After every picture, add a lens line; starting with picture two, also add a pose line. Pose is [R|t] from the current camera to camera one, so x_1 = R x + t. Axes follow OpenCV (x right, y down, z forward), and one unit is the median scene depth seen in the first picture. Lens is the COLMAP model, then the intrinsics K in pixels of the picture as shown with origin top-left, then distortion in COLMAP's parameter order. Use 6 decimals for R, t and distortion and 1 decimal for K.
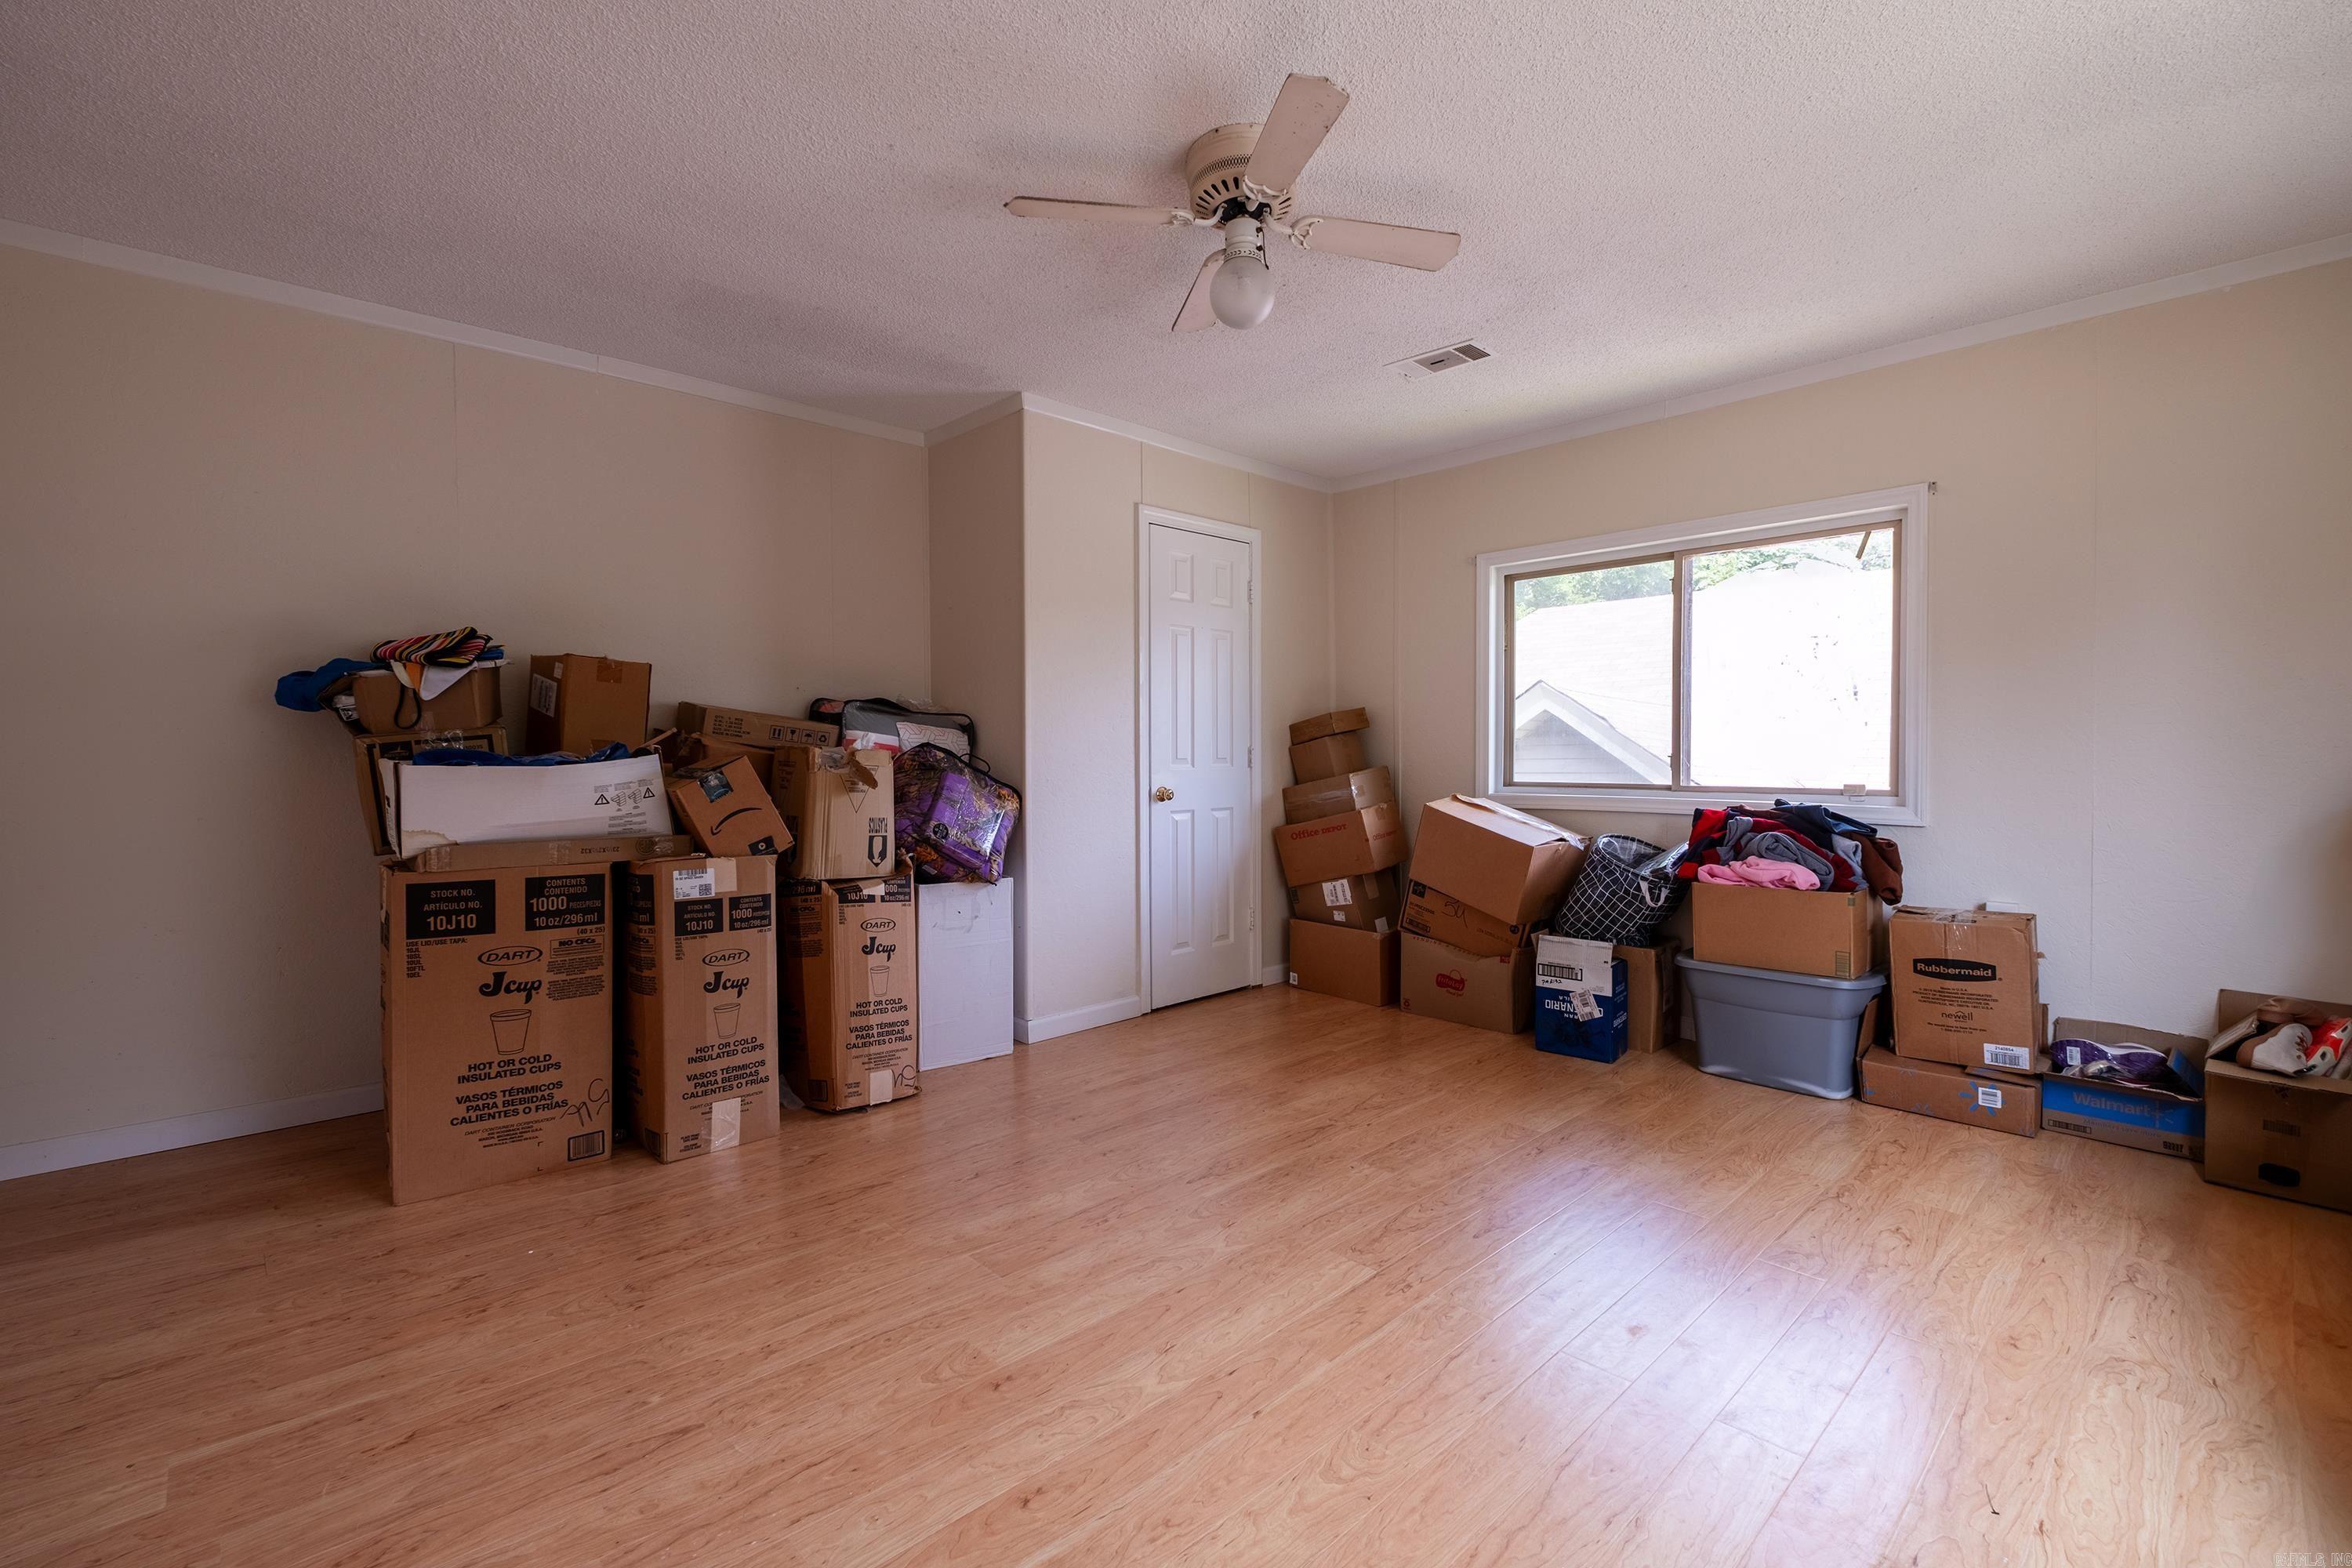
lens RADIAL K [[1016.5, 0, 1176.0], [0, 1016.5, 784.0], [0, 0, 1]] dist [-0.001071, -0.000287]
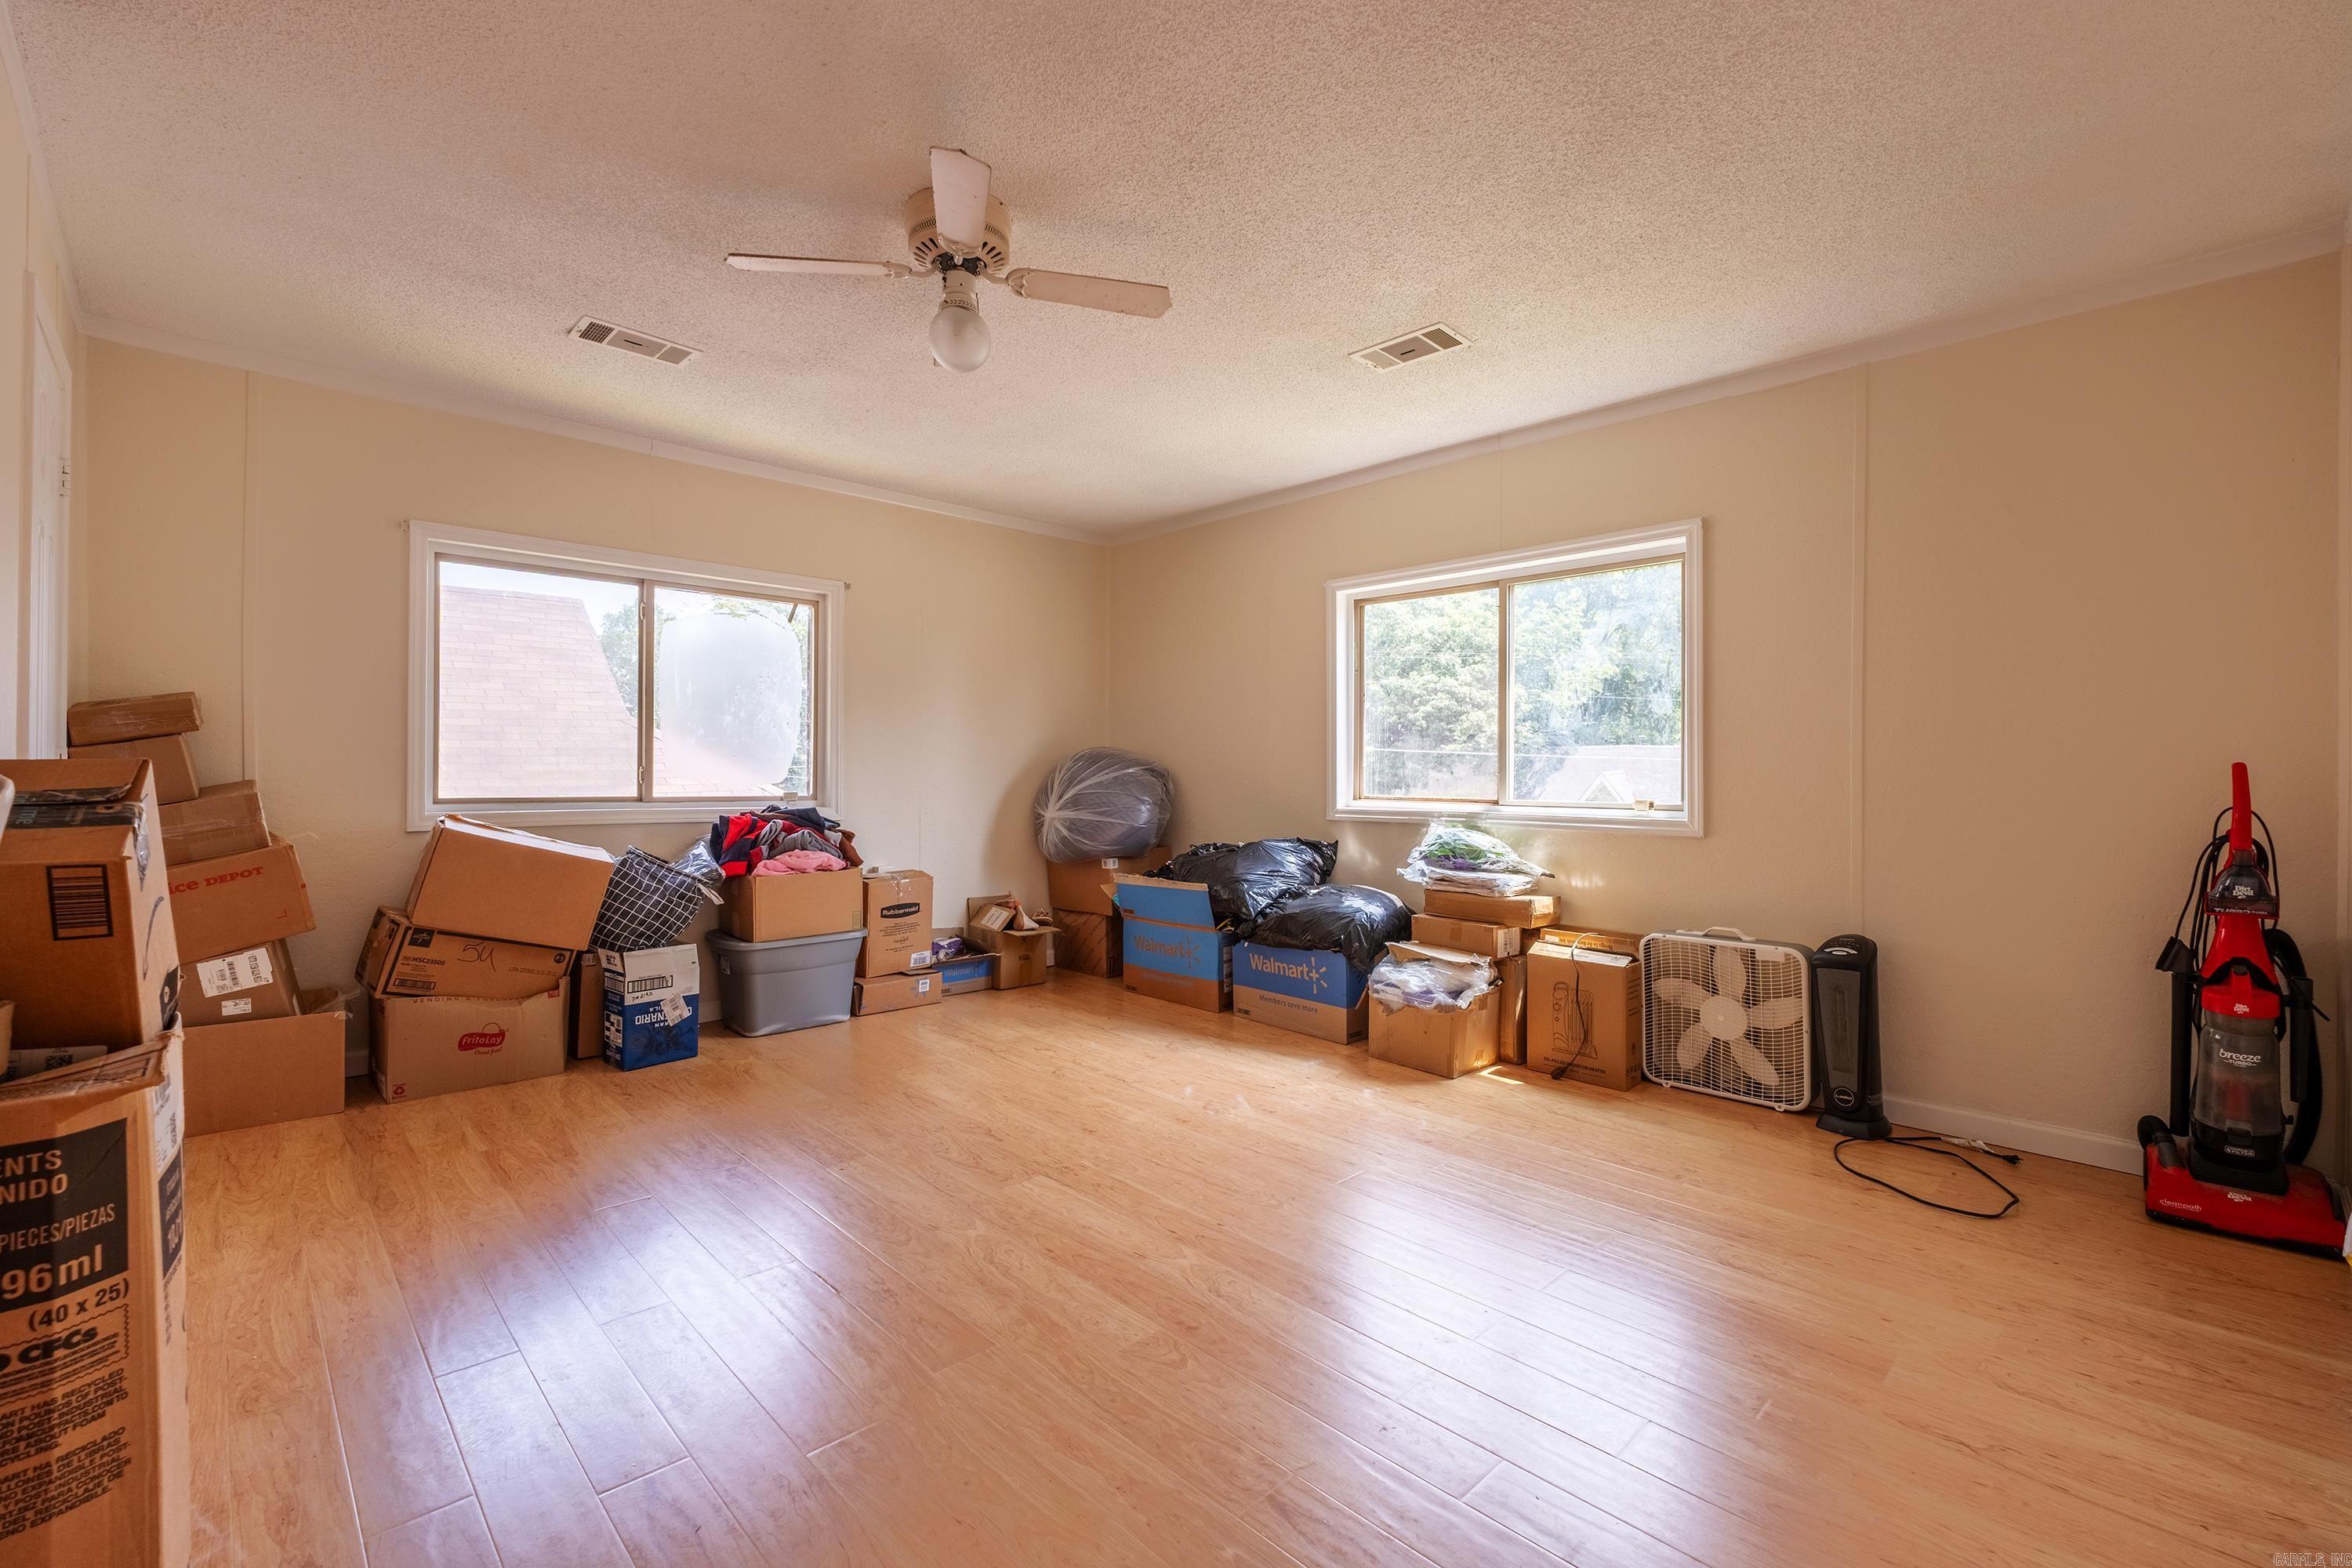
lens RADIAL K [[1006.2, 0, 1175.8], [0, 1006.2, 778.1], [0, 0, 1]] dist [0.007714, -0.008543]
pose [[-0.011690, -0.002634, 0.999928, -0.712550], [0.019754, 0.999801, 0.002865, -0.012675], [-0.999737, 0.019787, -0.011635, 0.559066]]
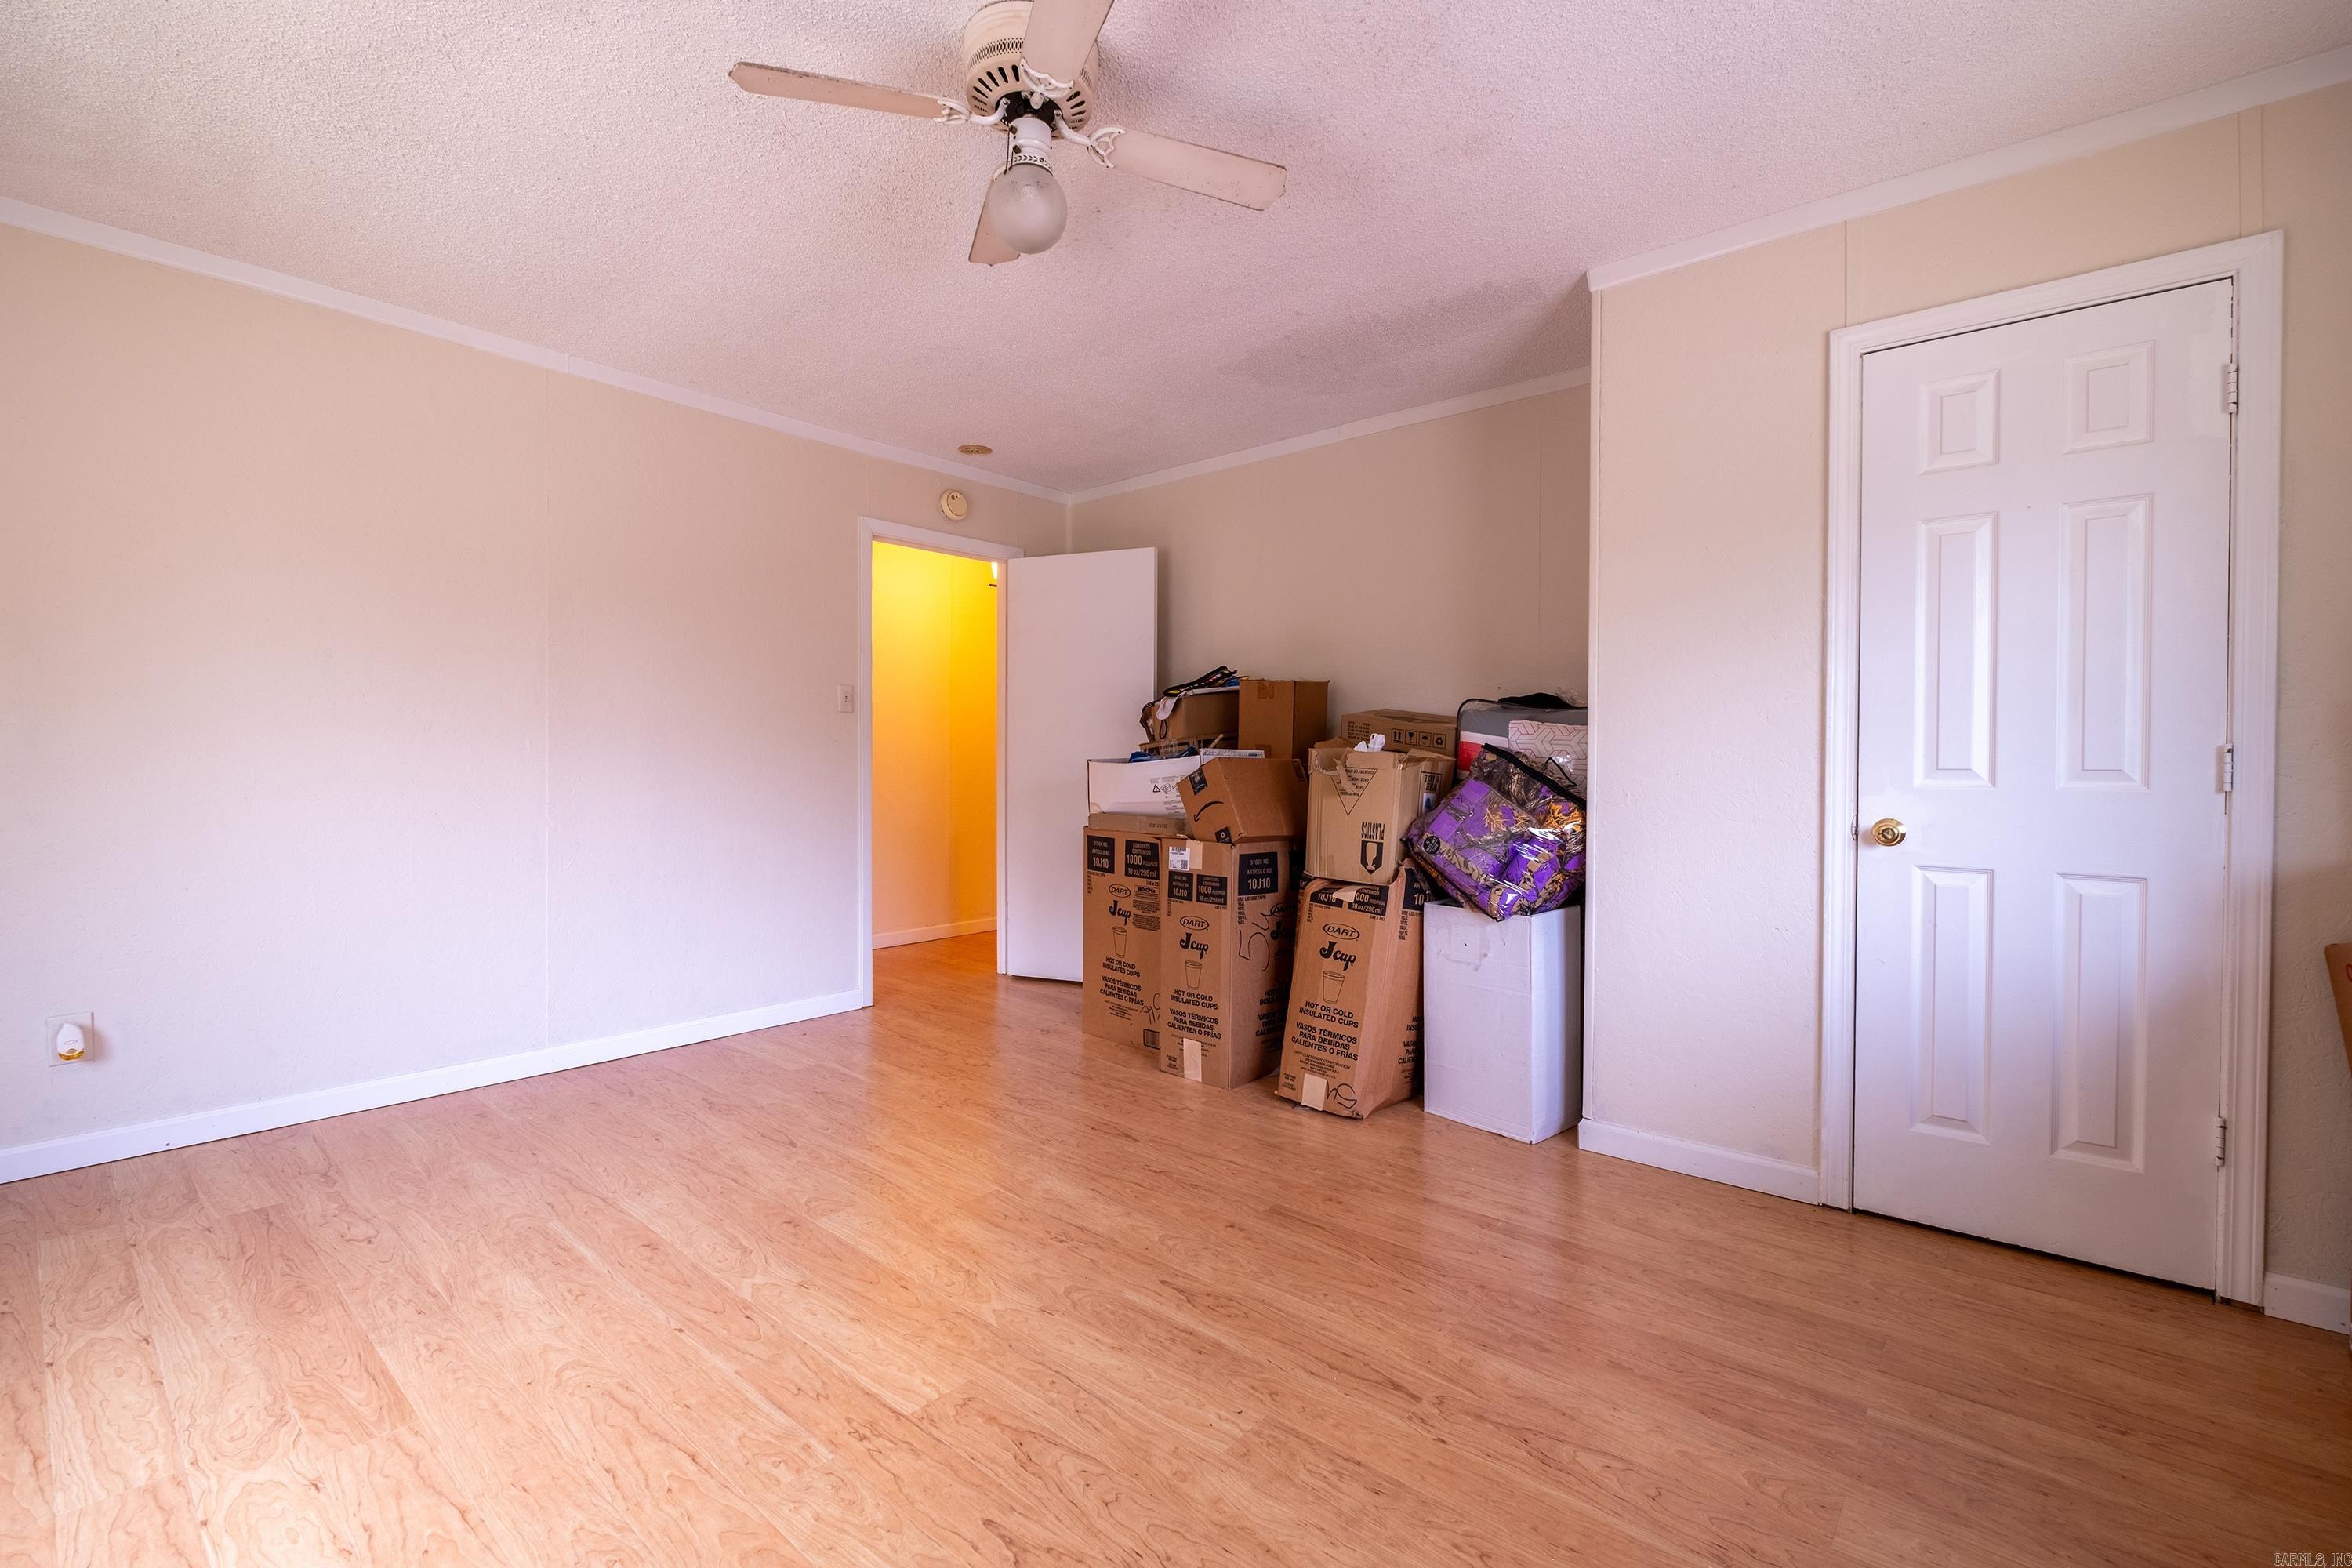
lens RADIAL K [[1006.2, 0, 1175.8], [0, 1006.2, 778.1], [0, 0, 1]] dist [0.007714, -0.008543]
pose [[0.108604, 0.023229, -0.993814, 0.655166], [-0.035384, 0.999184, 0.019488, -0.021949], [0.993455, 0.033049, 0.109337, 0.738197]]
